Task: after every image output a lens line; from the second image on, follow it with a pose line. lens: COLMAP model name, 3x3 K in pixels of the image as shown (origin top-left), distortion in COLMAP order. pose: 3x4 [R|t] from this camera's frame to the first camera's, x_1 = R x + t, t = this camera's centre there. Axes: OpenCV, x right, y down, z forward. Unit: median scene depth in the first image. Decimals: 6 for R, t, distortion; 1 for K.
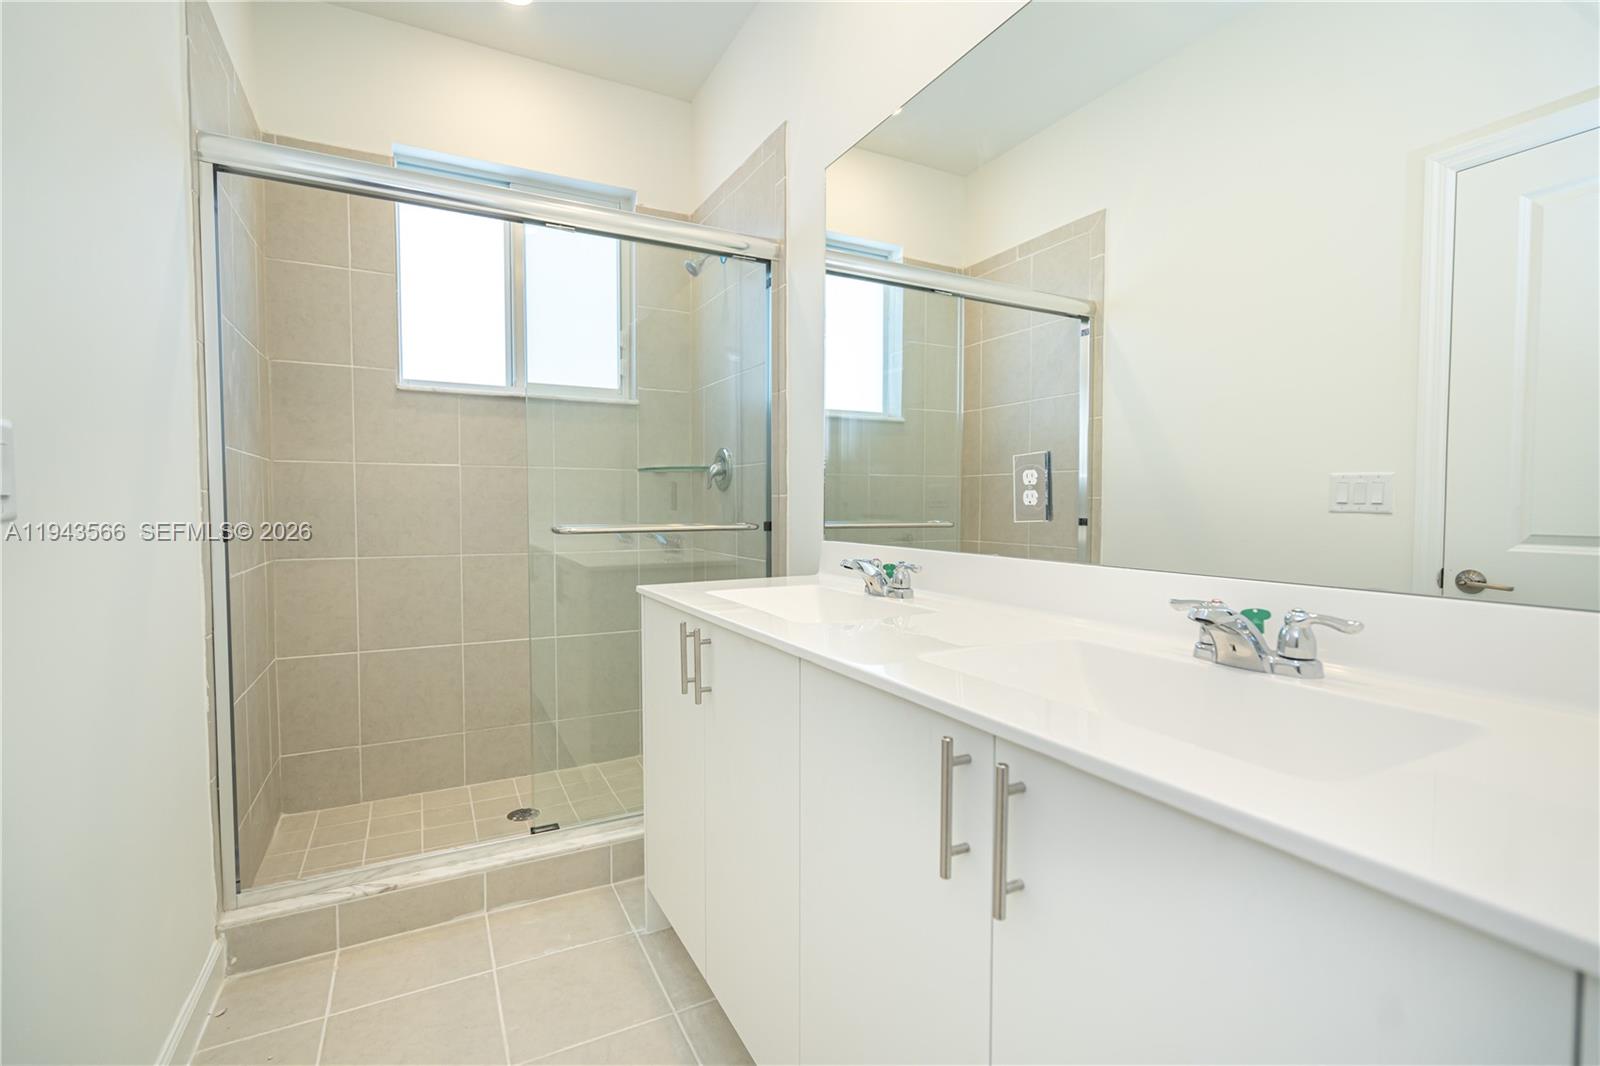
lens RADIAL K [[725.2, 0, 795.3], [0, 725.2, 531.9], [0, 0, 1]] dist [-0.001597, 0.001929]
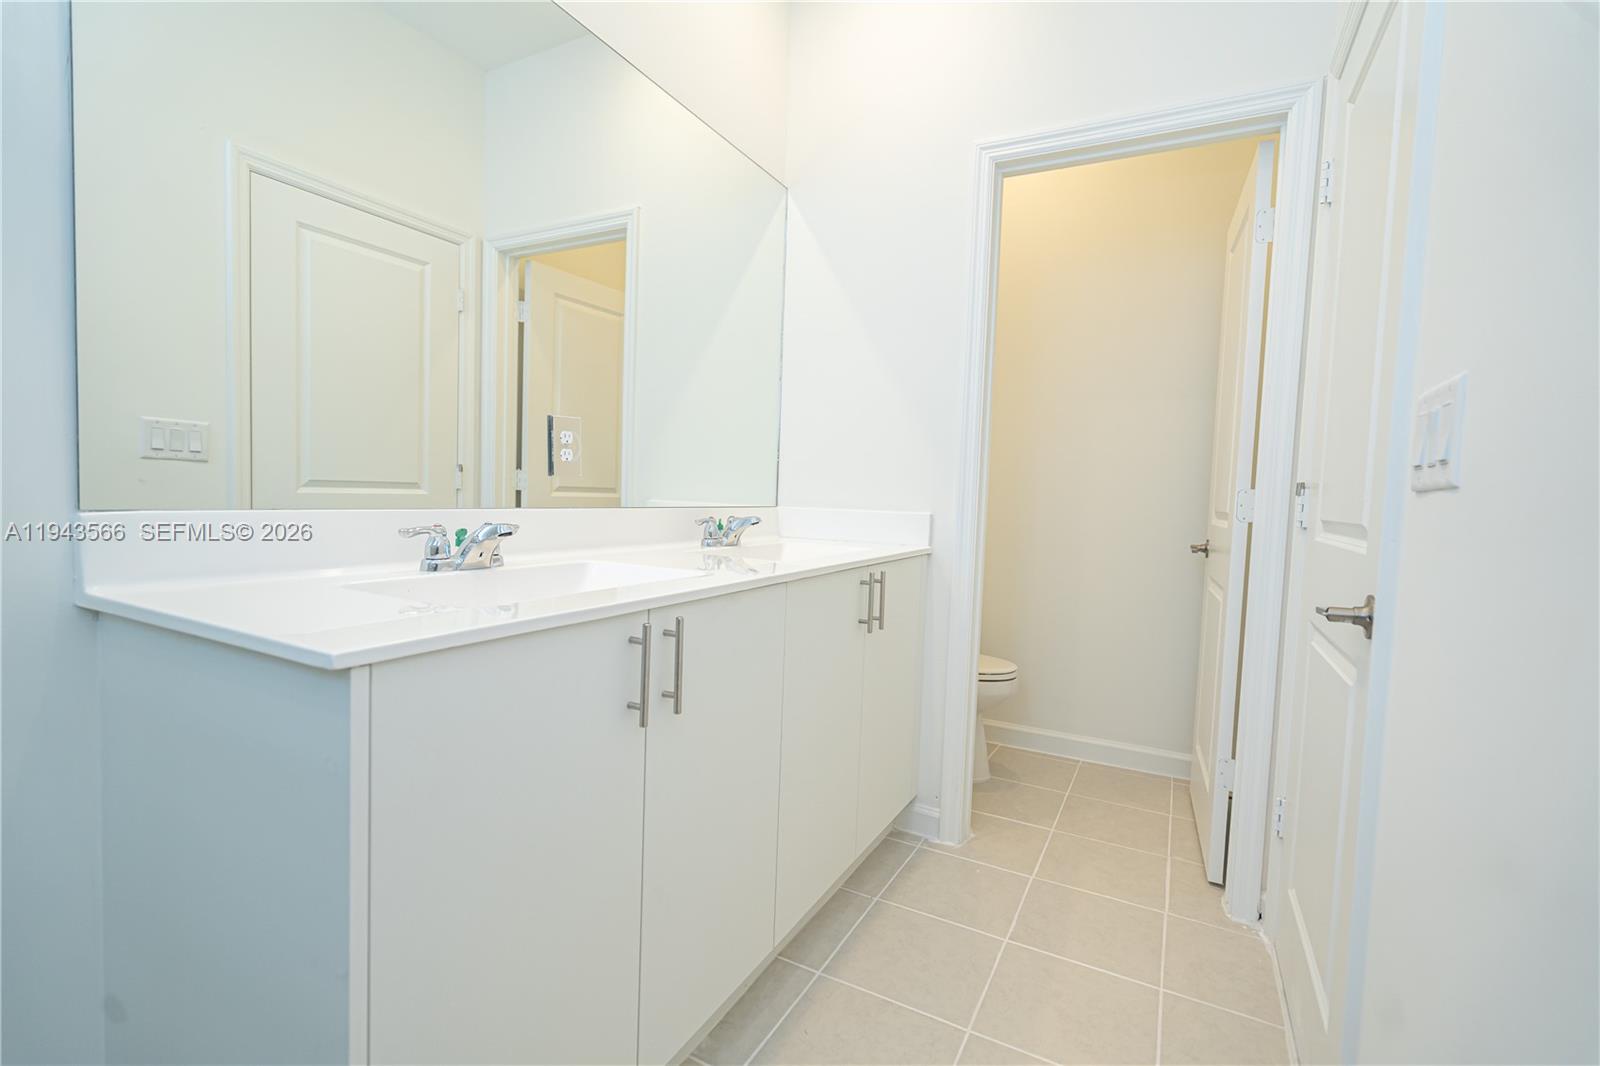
lens RADIAL K [[725.2, 0, 802.6], [0, 725.2, 532.2], [0, 0, 1]] dist [-0.001597, 0.001929]
pose [[-0.557002, -0.069680, 0.827583, -0.548552], [-0.006036, 0.996788, 0.079863, -0.012135], [-0.830489, 0.039488, -0.555634, 0.854996]]
